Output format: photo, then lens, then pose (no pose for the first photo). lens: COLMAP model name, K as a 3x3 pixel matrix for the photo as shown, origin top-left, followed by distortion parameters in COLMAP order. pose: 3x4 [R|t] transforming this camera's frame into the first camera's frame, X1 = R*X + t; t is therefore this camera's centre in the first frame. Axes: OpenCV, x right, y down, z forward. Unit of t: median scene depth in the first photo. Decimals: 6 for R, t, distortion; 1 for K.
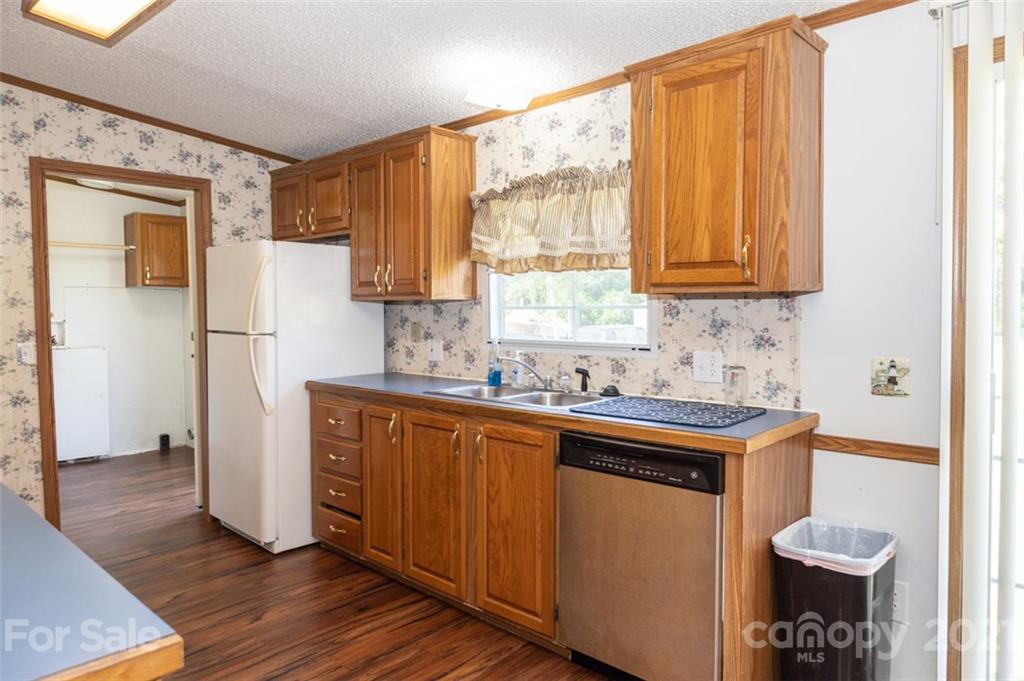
lens RADIAL K [[653.8, 0, 524.5], [0, 653.8, 341.9], [0, 0, 1]] dist [-0.017550, -0.000357]
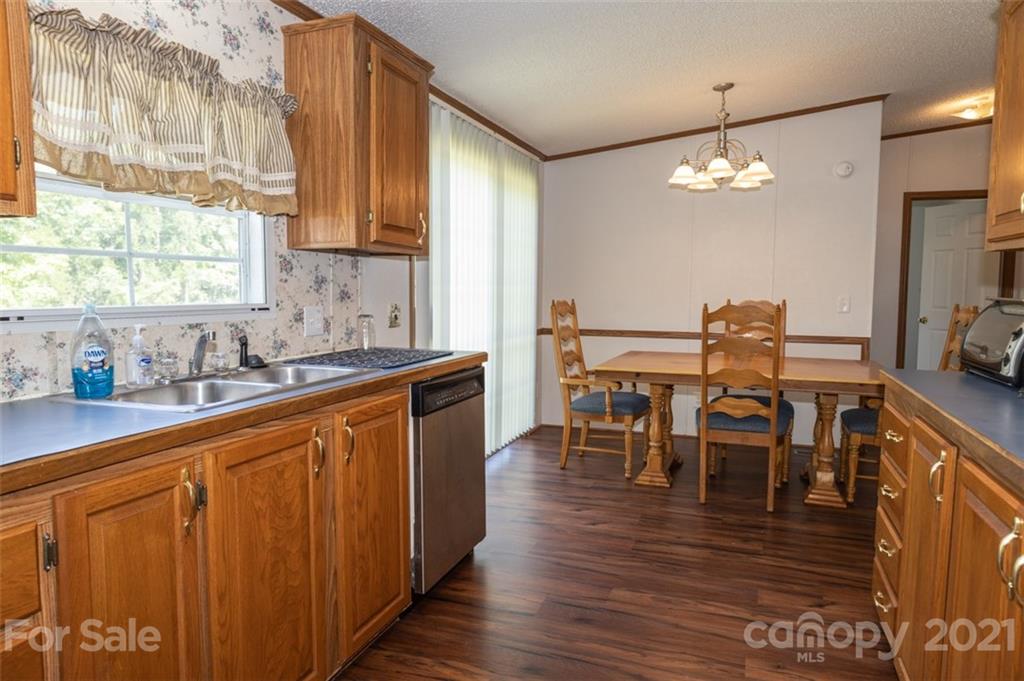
lens RADIAL K [[653.8, 0, 524.5], [0, 653.8, 341.9], [0, 0, 1]] dist [-0.017550, -0.000357]
pose [[-0.390839, -0.070438, 0.917760, -0.795065], [0.041850, 0.994677, 0.094164, -0.012825], [-0.919507, 0.075211, -0.385811, 1.067894]]
